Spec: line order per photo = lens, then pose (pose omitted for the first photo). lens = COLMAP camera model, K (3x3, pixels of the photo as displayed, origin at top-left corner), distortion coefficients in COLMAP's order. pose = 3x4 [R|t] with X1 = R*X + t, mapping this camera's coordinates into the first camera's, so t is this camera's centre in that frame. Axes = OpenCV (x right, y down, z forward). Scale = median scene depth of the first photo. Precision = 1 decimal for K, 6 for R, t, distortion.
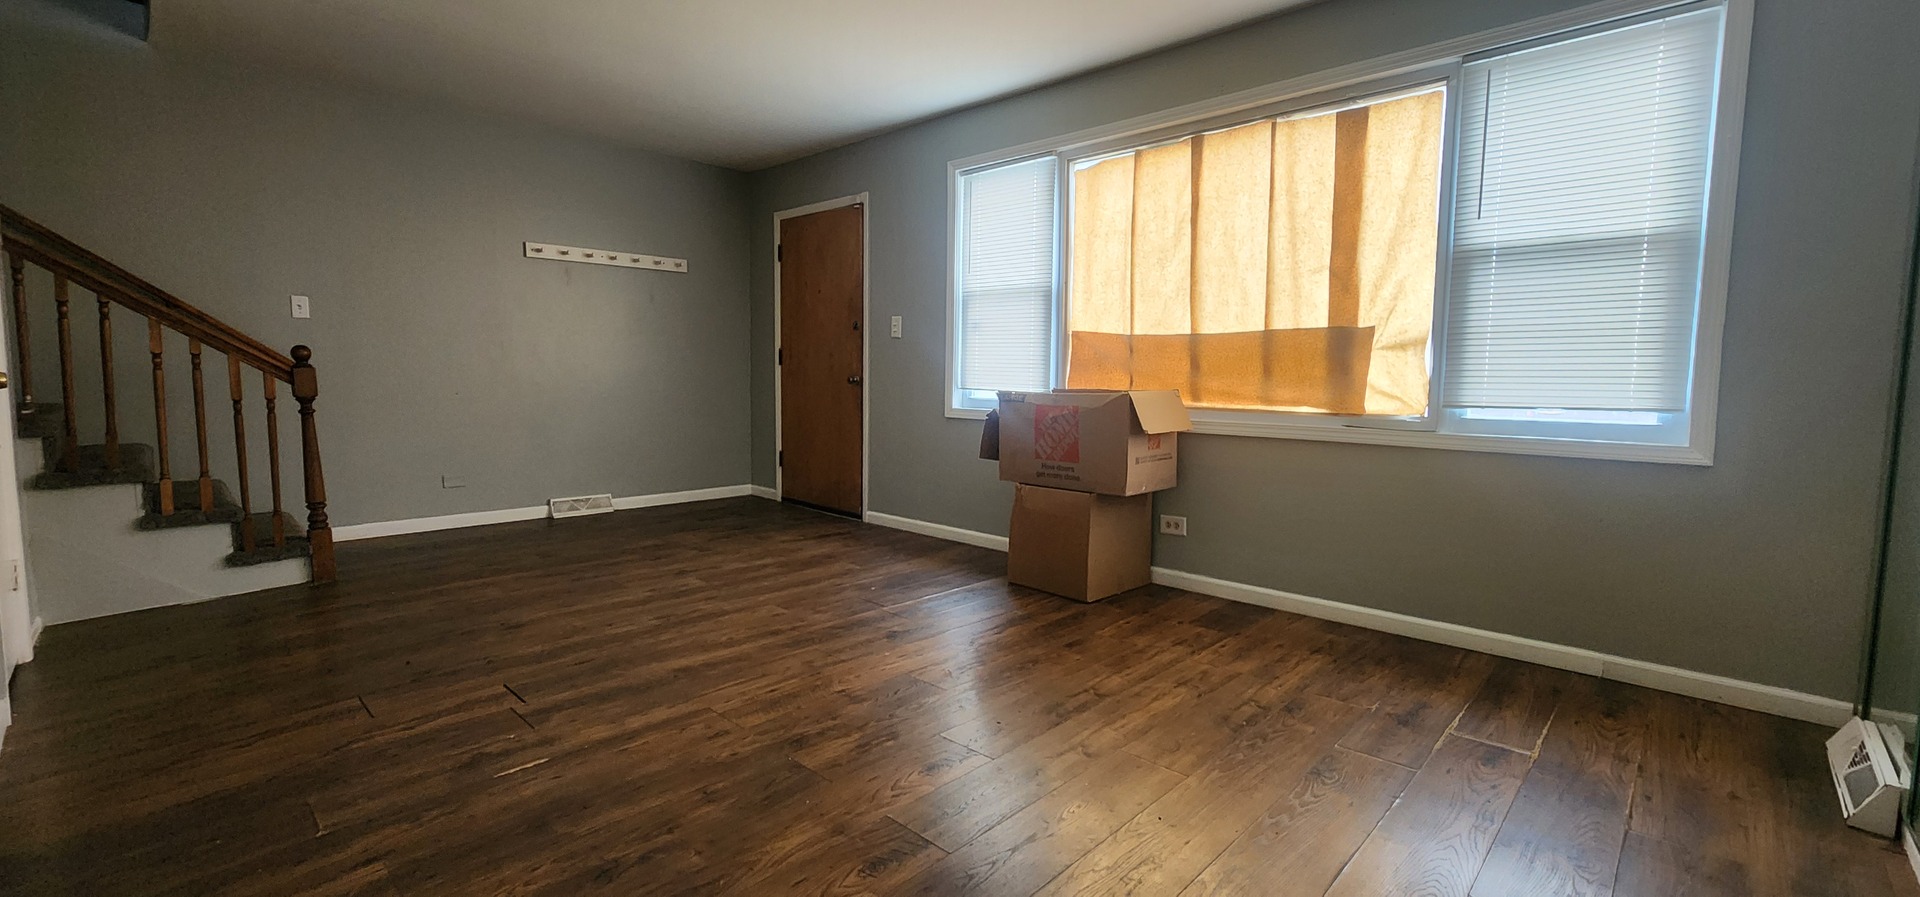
lens RADIAL K [[792.7, 0, 961.2], [0, 792.7, 442.5], [0, 0, 1]] dist [-0.001640, -0.000041]
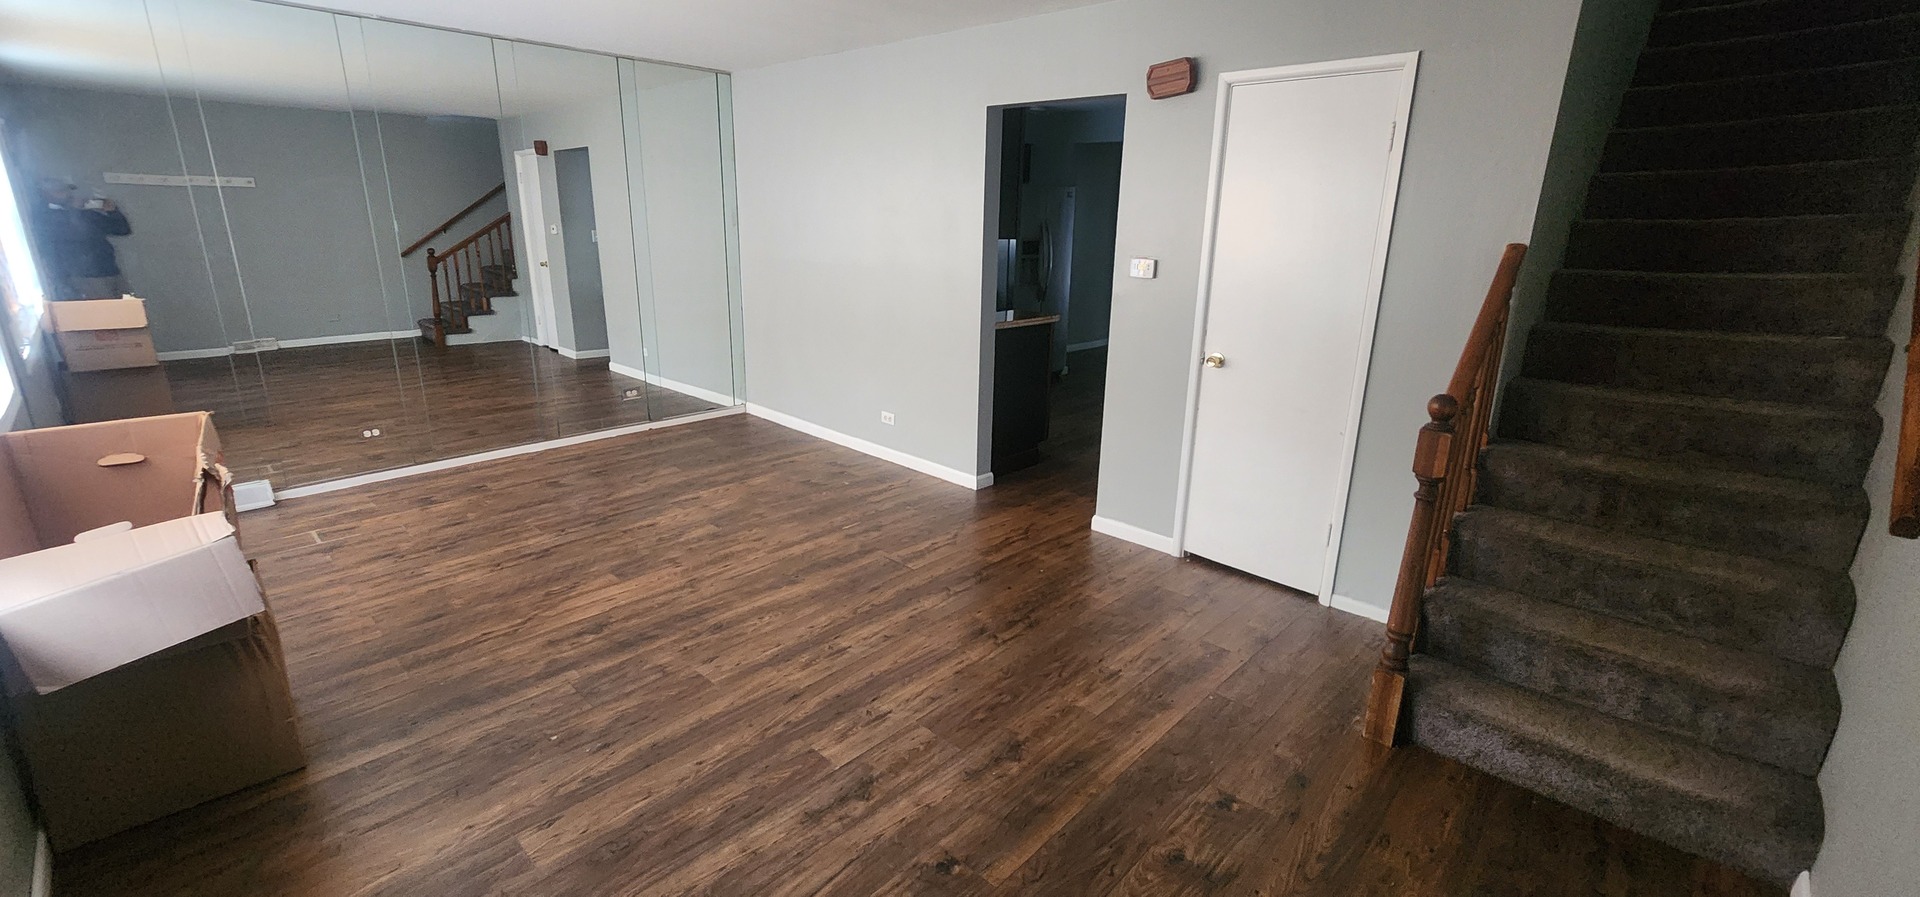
lens RADIAL K [[798.8, 0, 958.2], [0, 798.8, 448.0], [0, 0, 1]] dist [0.004210, 0.000336]
pose [[-0.999654, -0.025582, -0.006043, -0.602835], [-0.026054, 0.933761, 0.356948, -0.392449], [-0.003489, 0.356982, -0.934105, 2.126983]]
